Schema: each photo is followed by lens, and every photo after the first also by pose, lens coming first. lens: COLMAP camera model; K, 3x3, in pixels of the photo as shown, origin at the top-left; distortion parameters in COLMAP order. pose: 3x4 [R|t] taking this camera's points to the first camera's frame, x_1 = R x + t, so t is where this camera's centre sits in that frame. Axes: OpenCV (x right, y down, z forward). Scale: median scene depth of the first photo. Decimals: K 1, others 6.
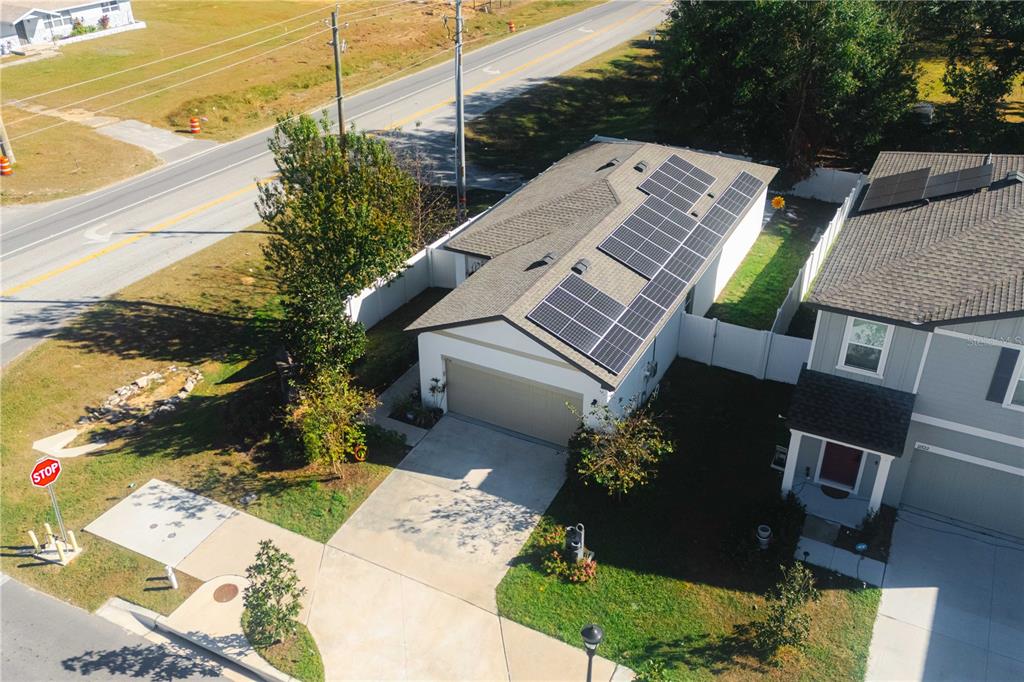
lens RADIAL K [[893.0, 0, 512.0], [0, 893.0, 341.0], [0, 0, 1]] dist [0.053309, -0.001125]
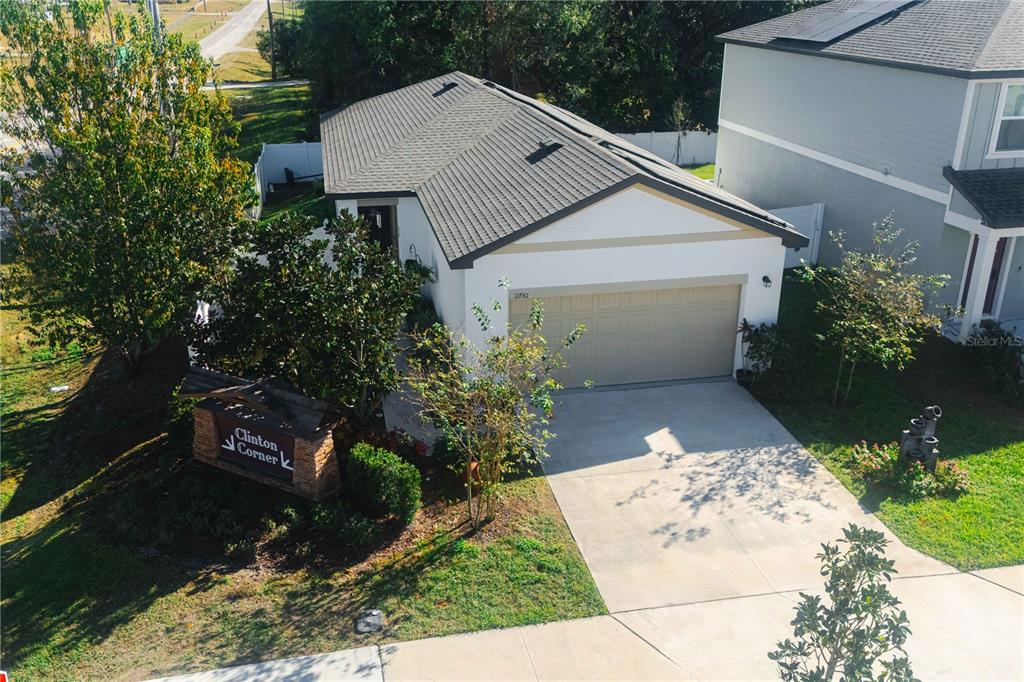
lens RADIAL K [[893.0, 0, 512.0], [0, 893.0, 341.0], [0, 0, 1]] dist [0.053309, -0.001125]
pose [[0.783127, -0.234679, 0.575880, -0.469353], [0.316452, 0.947579, -0.044185, 0.081871], [-0.535323, 0.216840, 0.816339, 0.548841]]
